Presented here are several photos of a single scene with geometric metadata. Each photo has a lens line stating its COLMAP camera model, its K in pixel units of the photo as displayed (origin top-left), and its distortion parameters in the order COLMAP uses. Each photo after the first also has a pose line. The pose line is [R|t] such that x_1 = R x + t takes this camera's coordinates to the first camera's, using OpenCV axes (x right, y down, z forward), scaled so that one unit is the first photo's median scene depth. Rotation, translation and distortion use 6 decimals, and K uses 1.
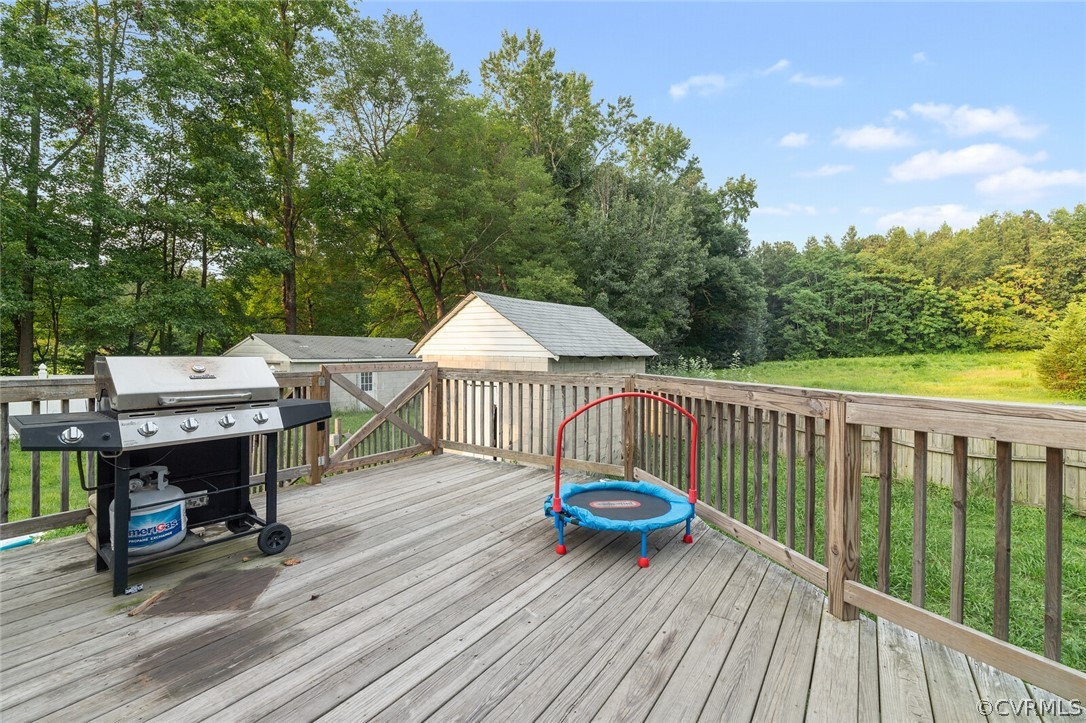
lens RADIAL K [[491.4, 0, 543.0], [0, 491.4, 361.5], [0, 0, 1]] dist [-0.000682, 0.000584]
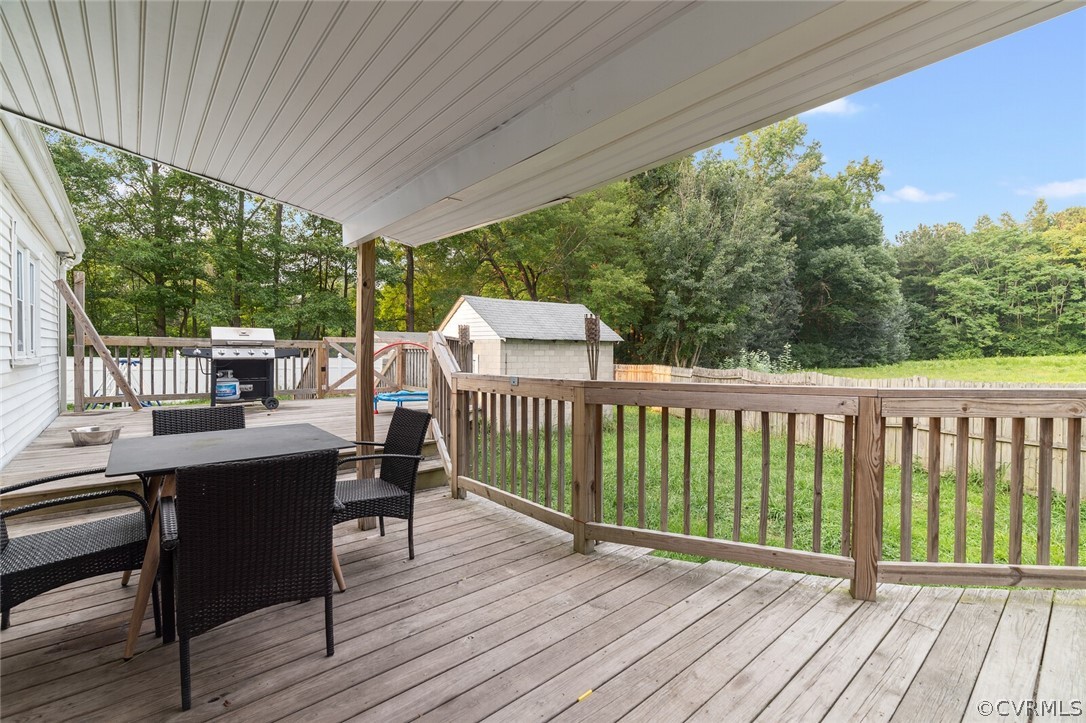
lens RADIAL K [[491.4, 0, 543.0], [0, 491.4, 361.5], [0, 0, 1]] dist [-0.000682, 0.000584]
pose [[0.961916, 0.005014, -0.273299, 0.069385], [-0.005352, 0.999986, -0.000493, 0.007556], [0.273292, 0.001937, 0.961929, -0.047517]]
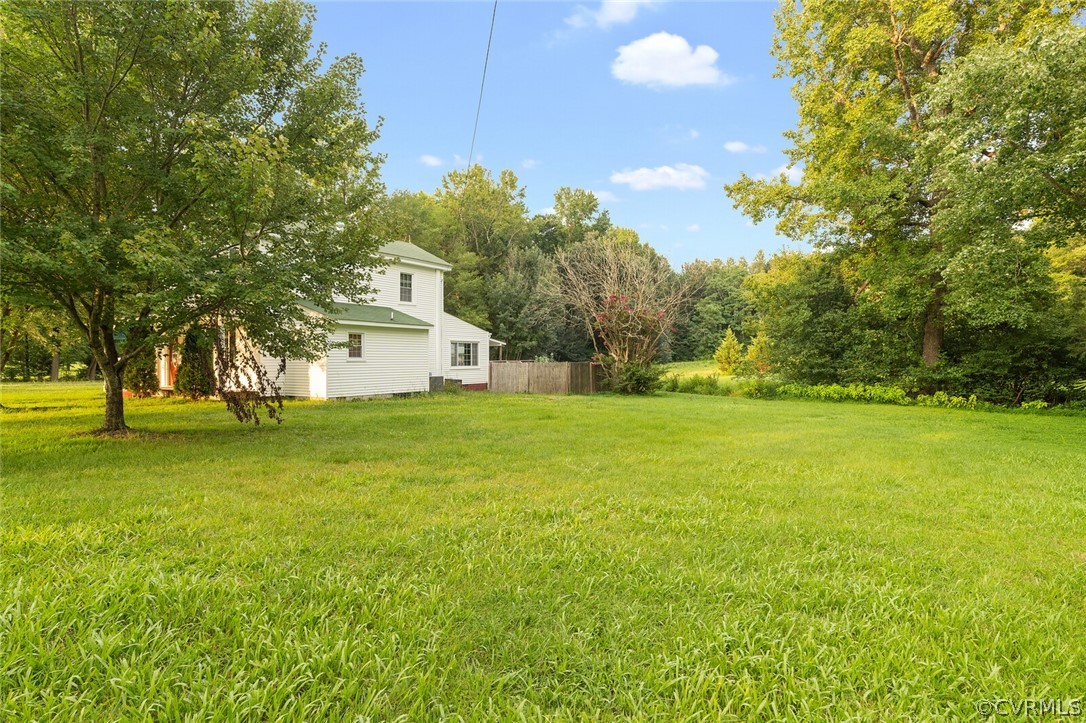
lens RADIAL K [[586.5, 0, 543.0], [0, 586.5, 361.5], [0, 0, 1]] dist [-0.000371, -0.000024]
pose [[0.999944, -0.003999, 0.009835, 0.124331], [0.004105, 0.999934, -0.010707, 0.017341], [-0.009792, 0.010747, 0.999894, -0.633596]]
